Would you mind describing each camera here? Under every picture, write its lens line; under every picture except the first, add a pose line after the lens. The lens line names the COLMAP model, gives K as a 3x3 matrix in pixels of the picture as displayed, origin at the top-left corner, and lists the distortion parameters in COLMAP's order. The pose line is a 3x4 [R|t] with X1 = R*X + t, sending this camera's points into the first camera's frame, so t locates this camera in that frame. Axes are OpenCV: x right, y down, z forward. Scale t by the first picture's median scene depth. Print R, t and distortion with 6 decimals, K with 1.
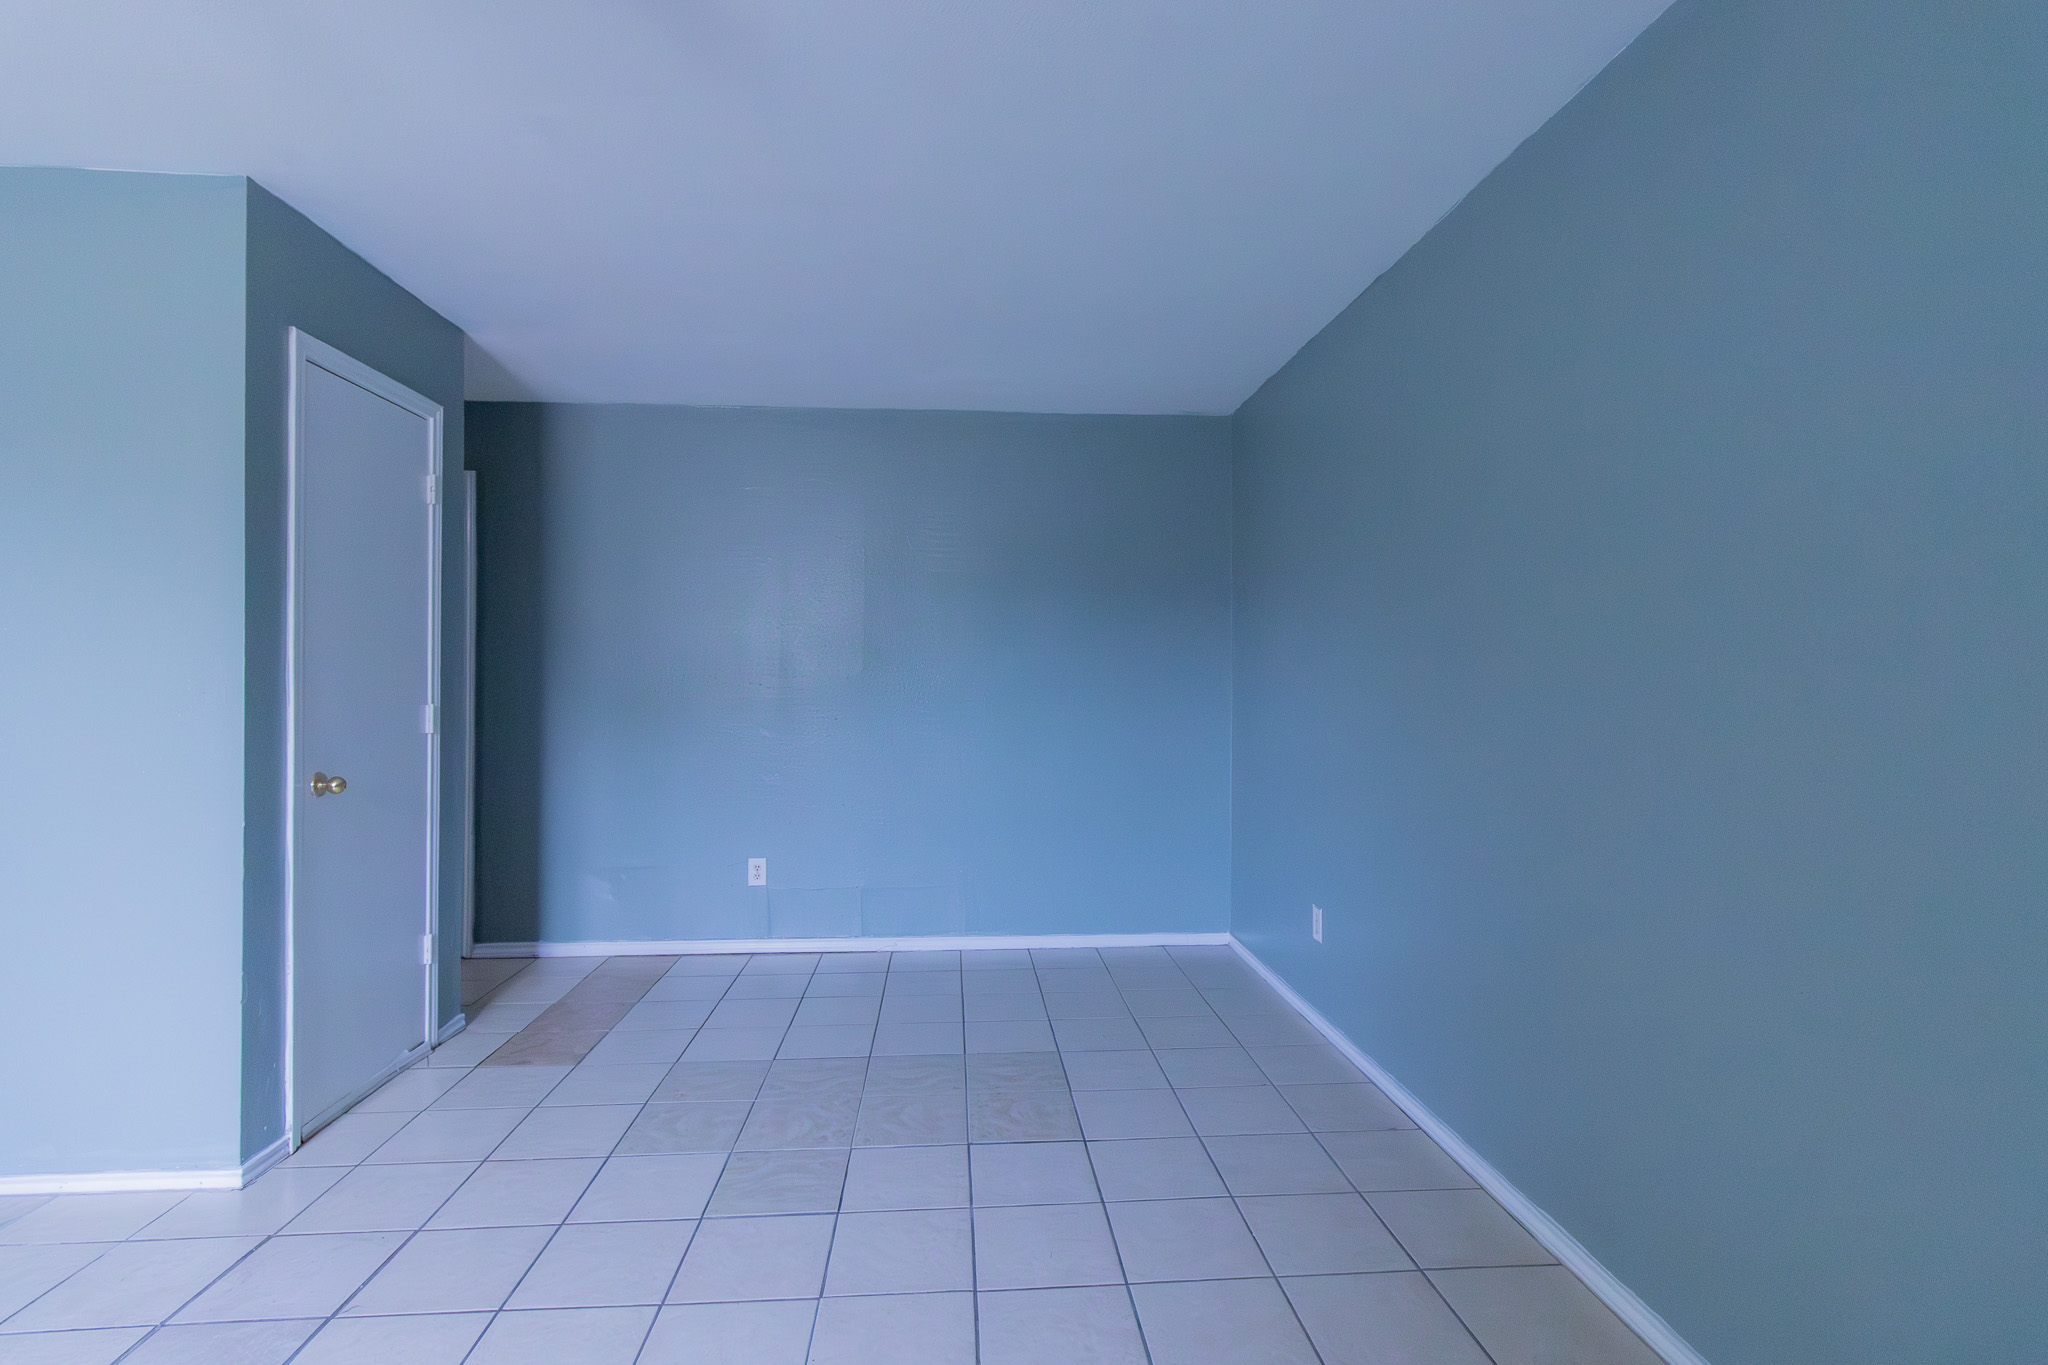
lens RADIAL K [[990.5, 0, 994.8], [0, 990.5, 666.2], [0, 0, 1]] dist [0.014142, 0.000036]
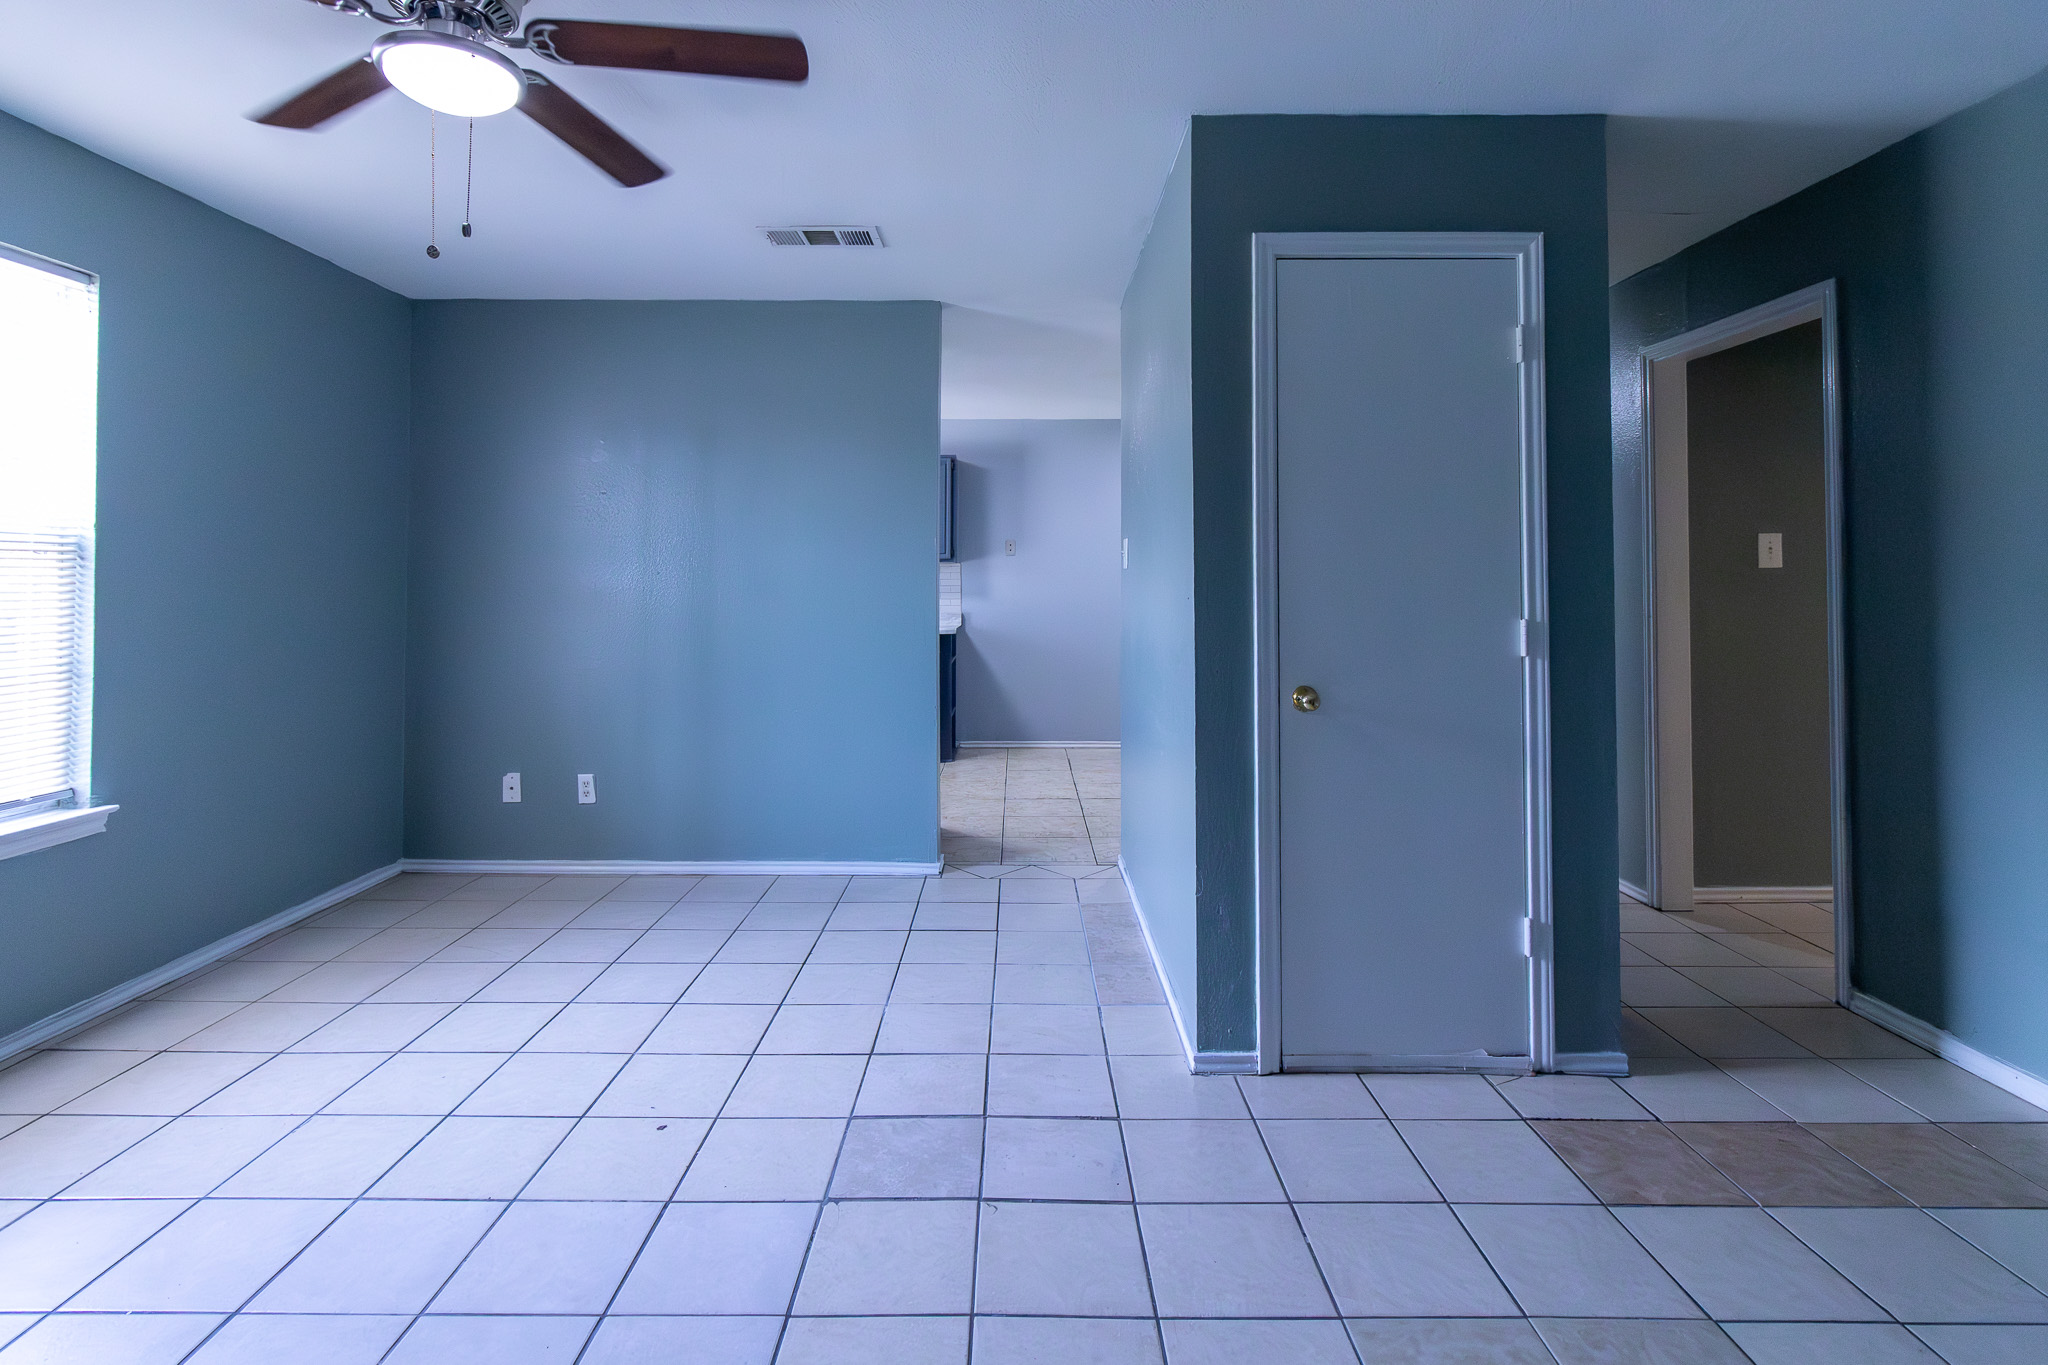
lens RADIAL K [[983.7, 0, 1021.0], [0, 983.7, 557.6], [0, 0, 1]] dist [0.001821, 0.000536]
pose [[-0.050691, -0.027104, -0.998347, 0.237236], [0.010848, 0.999558, -0.027688, 0.006813], [0.998655, -0.012234, -0.050375, 0.693743]]
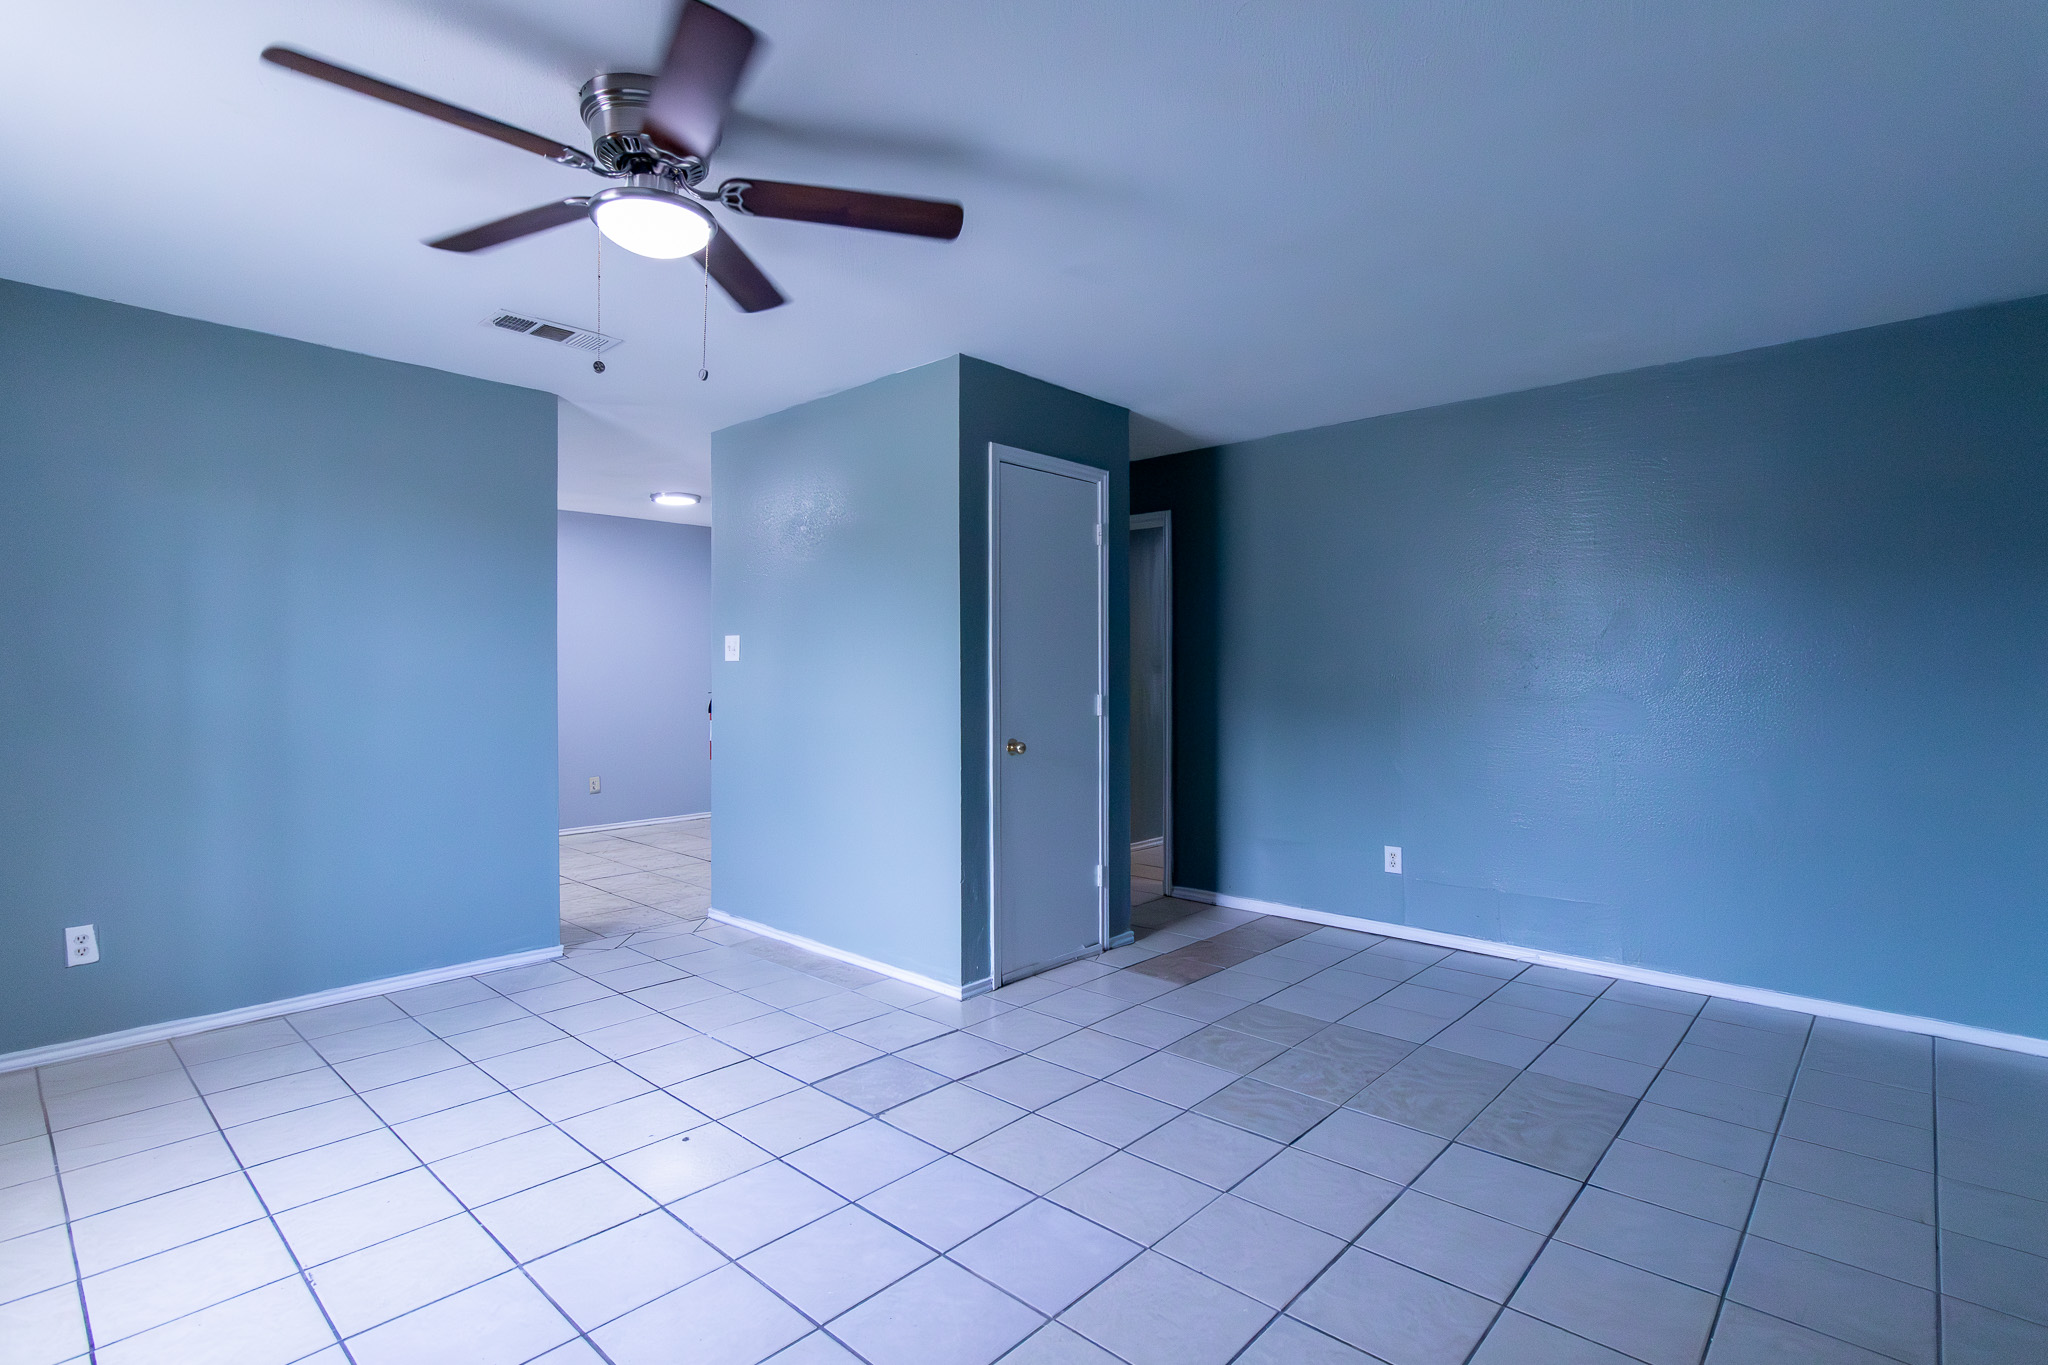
lens RADIAL K [[967.9, 0, 1019.2], [0, 967.9, 669.9], [0, 0, 1]] dist [0.001267, 0.000255]
pose [[0.697594, -0.004204, -0.716481, 0.315790], [0.009866, 0.999944, 0.003739, -0.000992], [0.716426, -0.009678, 0.697596, 0.010124]]
